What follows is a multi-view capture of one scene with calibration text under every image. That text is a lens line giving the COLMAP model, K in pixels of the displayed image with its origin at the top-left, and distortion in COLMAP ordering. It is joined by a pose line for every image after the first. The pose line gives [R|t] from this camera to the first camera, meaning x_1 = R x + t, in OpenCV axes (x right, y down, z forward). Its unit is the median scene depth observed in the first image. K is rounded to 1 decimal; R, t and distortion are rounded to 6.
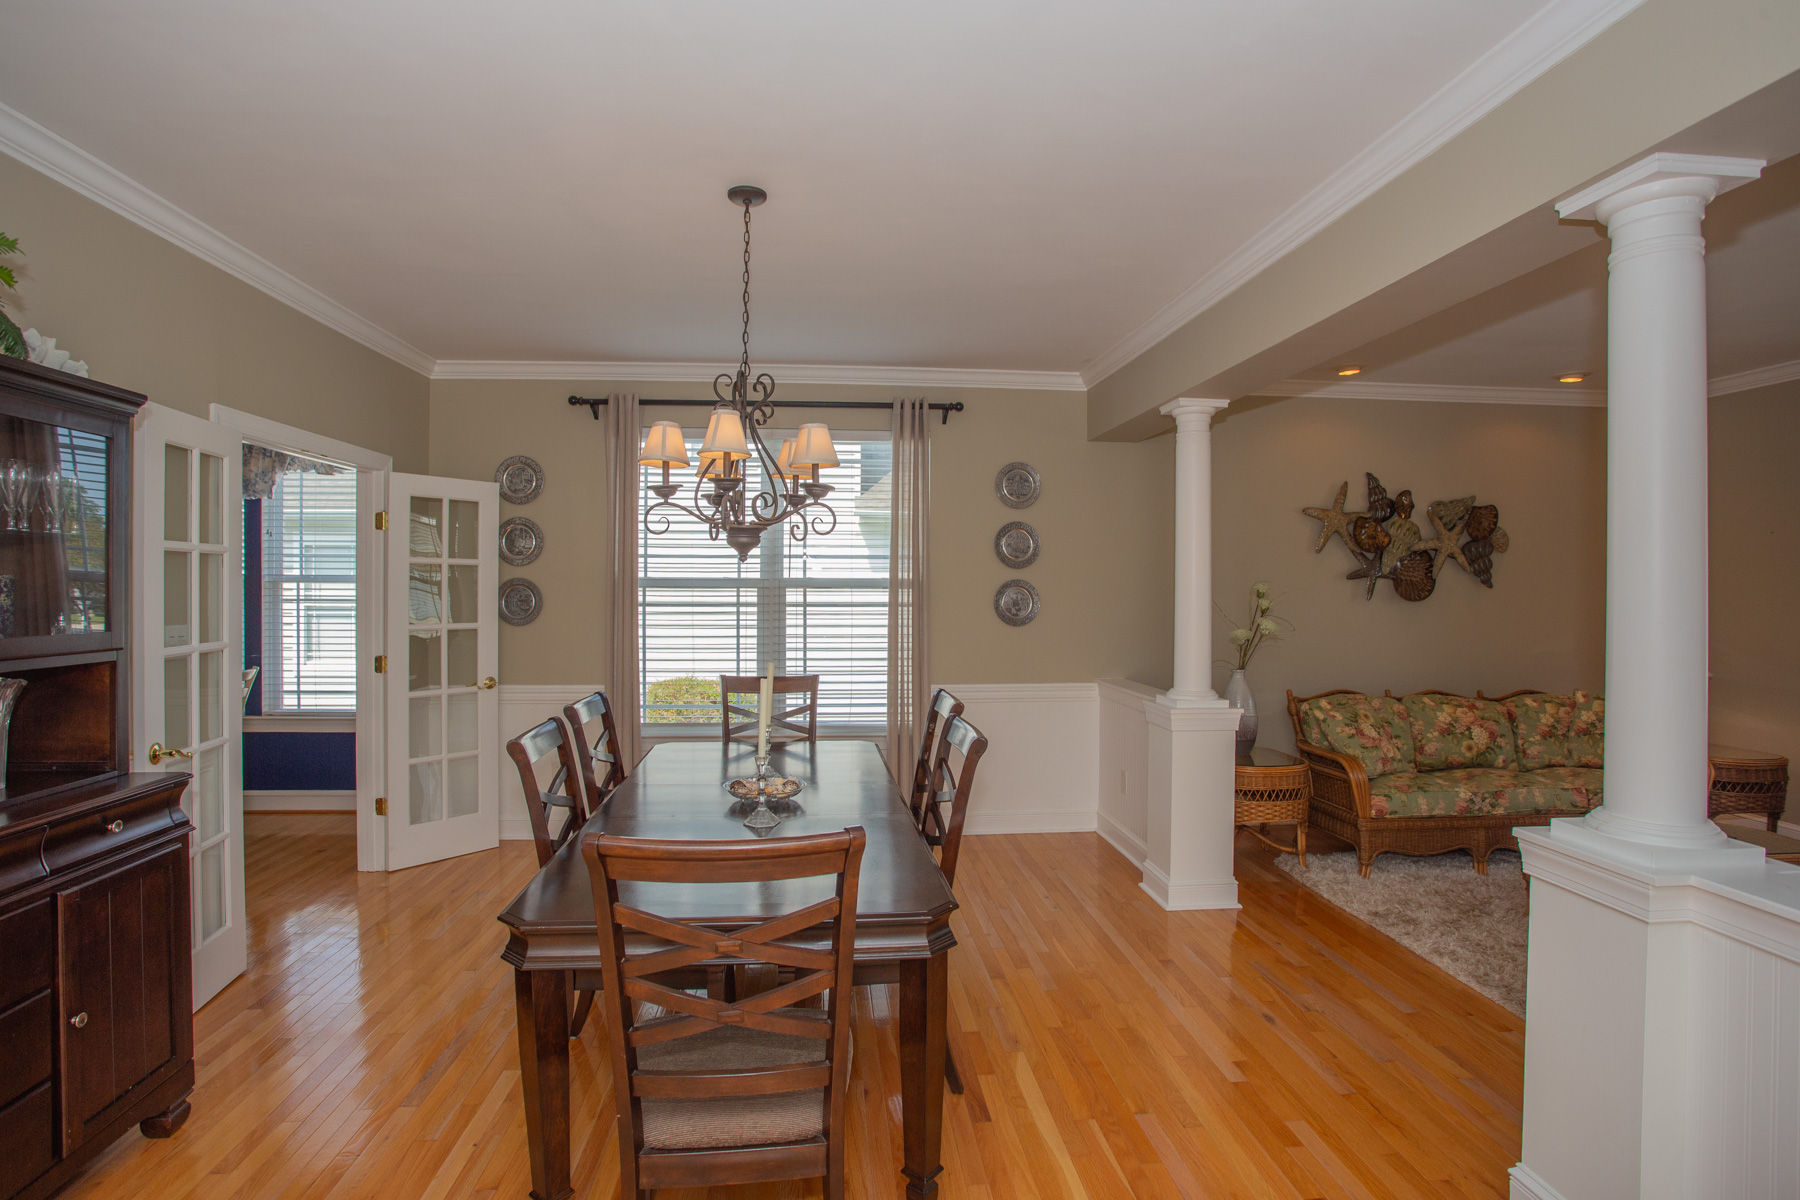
lens RADIAL K [[925.8, 0, 886.4], [0, 925.8, 588.1], [0, 0, 1]] dist [-0.087043, 0.049910]
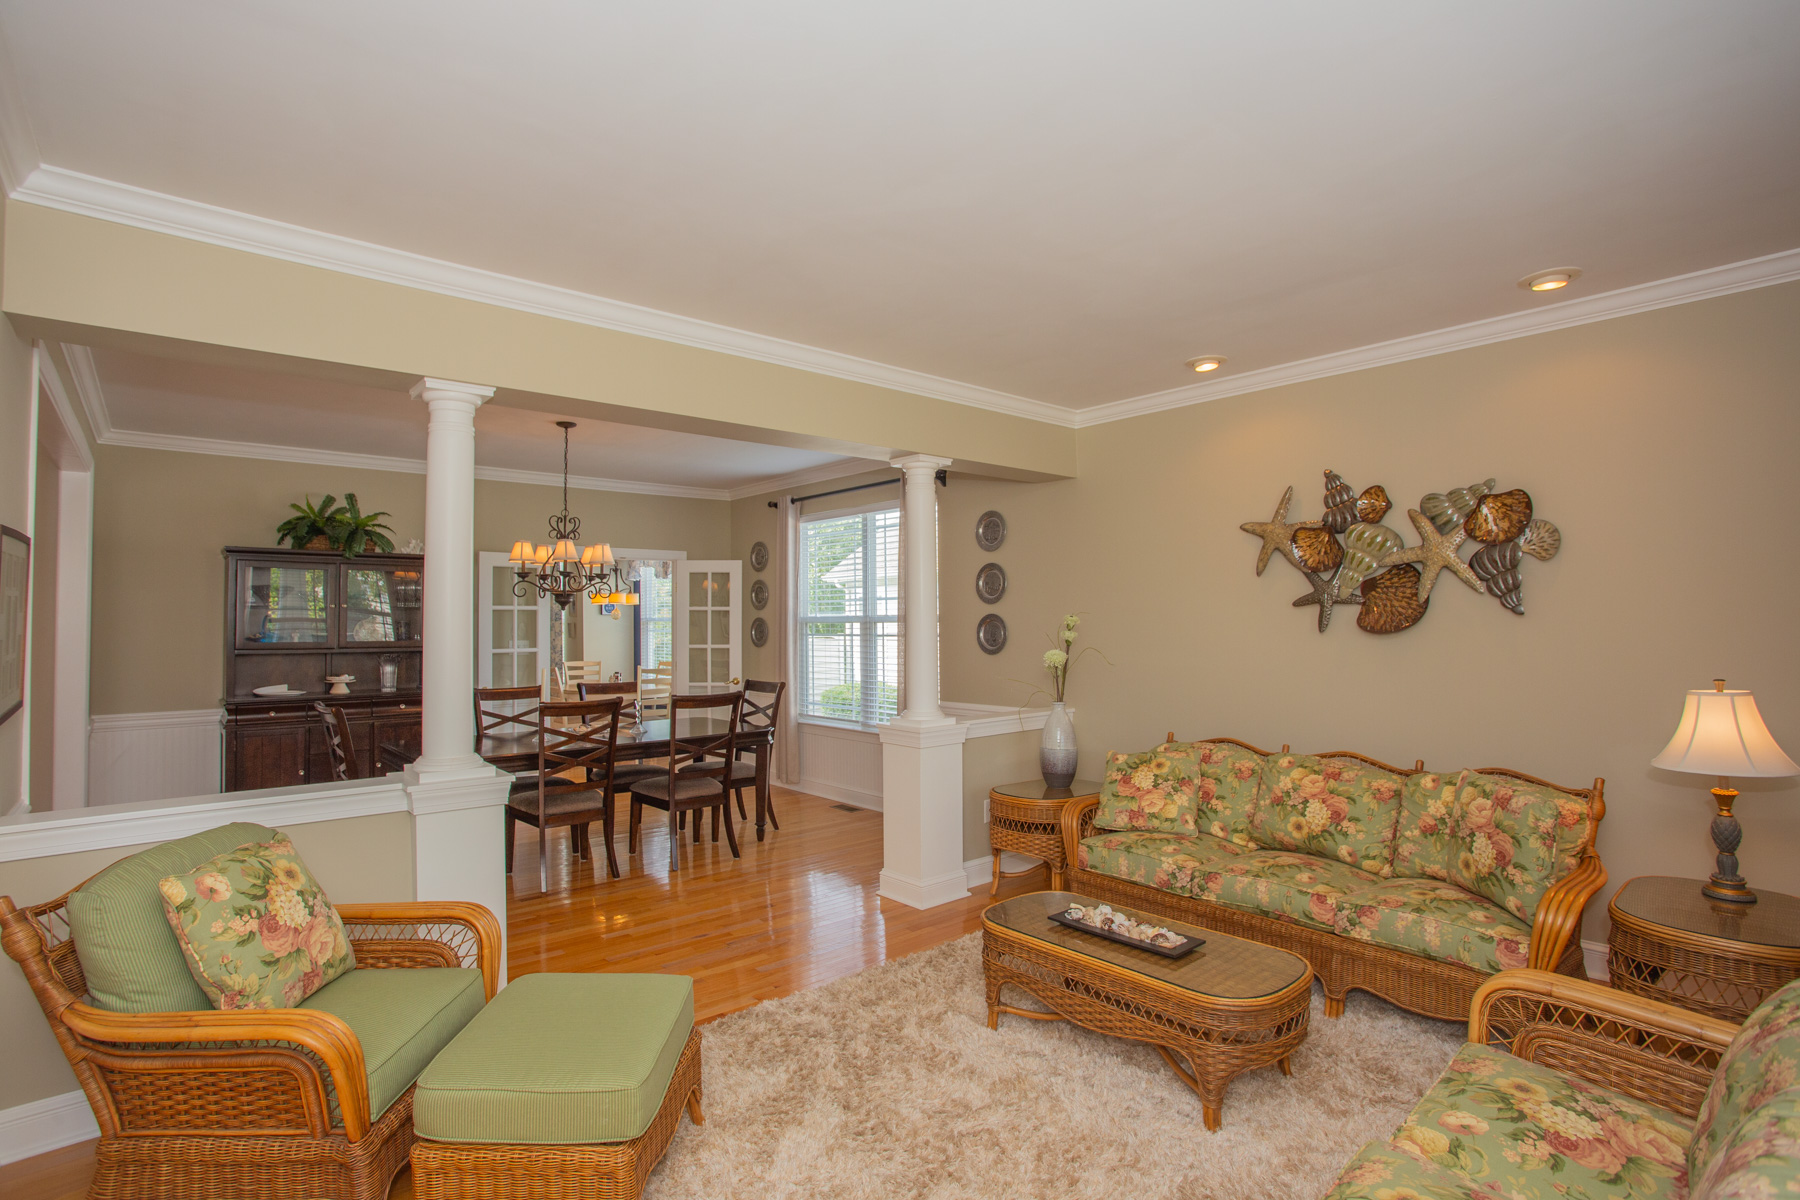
lens RADIAL K [[909.3, 0, 877.6], [0, 909.3, 599.9], [0, 0, 1]] dist [-0.070678, 0.034769]
pose [[0.569756, -0.027345, -0.821359, 1.029545], [0.008270, 0.999586, -0.027542, 0.003440], [0.821773, 0.008899, 0.569746, 0.262126]]
